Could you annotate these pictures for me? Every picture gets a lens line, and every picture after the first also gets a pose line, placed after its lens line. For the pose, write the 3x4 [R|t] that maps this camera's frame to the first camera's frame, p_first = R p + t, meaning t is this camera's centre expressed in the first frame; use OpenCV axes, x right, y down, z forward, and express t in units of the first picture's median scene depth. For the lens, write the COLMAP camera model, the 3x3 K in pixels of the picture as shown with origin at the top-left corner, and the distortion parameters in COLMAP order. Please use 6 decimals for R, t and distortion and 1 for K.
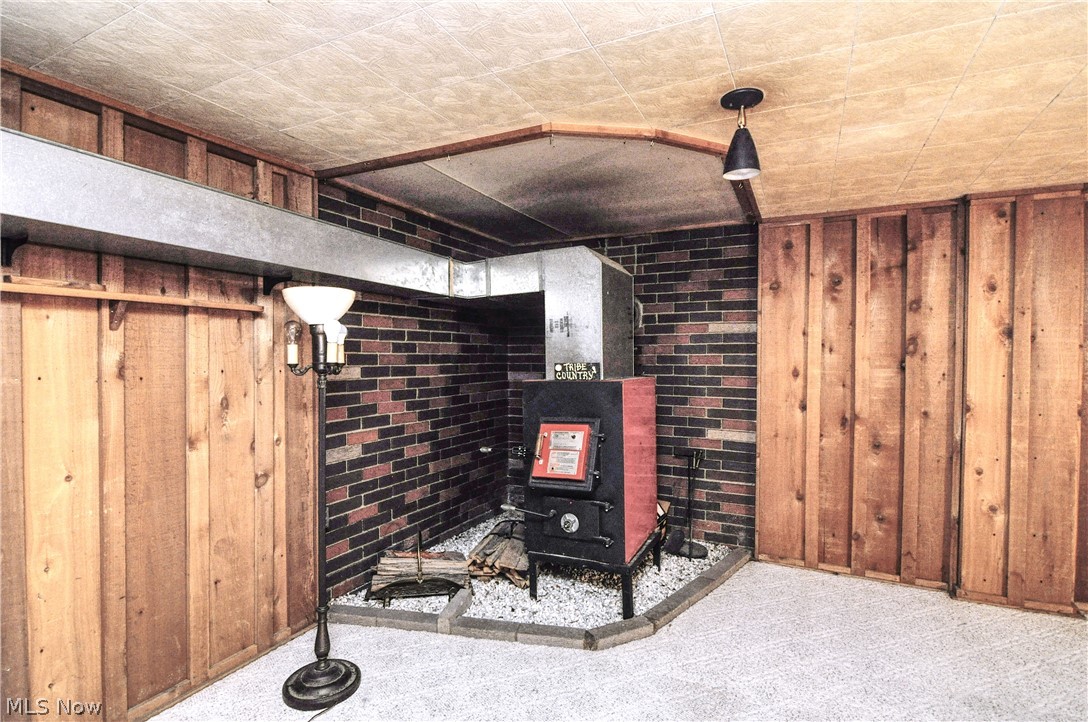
lens RADIAL K [[518.9, 0, 545.8], [0, 518.9, 364.0], [0, 0, 1]] dist [-0.012879, -0.007256]
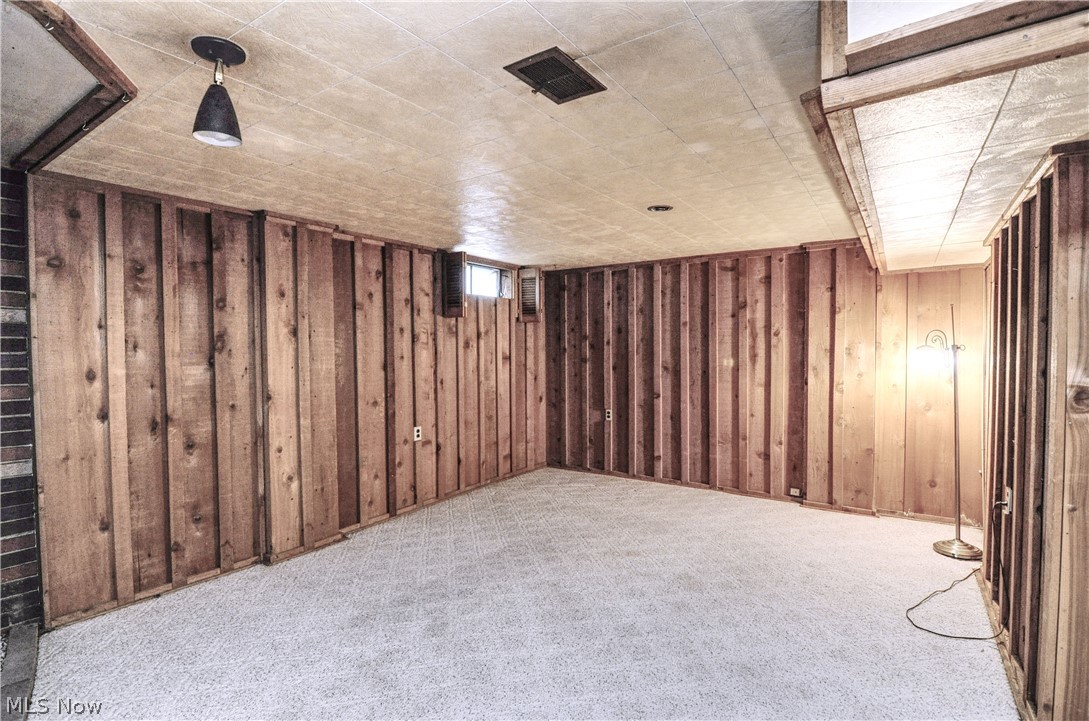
lens RADIAL K [[523.6, 0, 545.3], [0, 523.6, 363.9], [0, 0, 1]] dist [-0.007484, -0.007940]
pose [[0.147816, -0.032790, 0.988471, -0.223082], [0.028883, 0.999167, 0.028825, -0.003534], [-0.988593, 0.024289, 0.148640, 0.195272]]
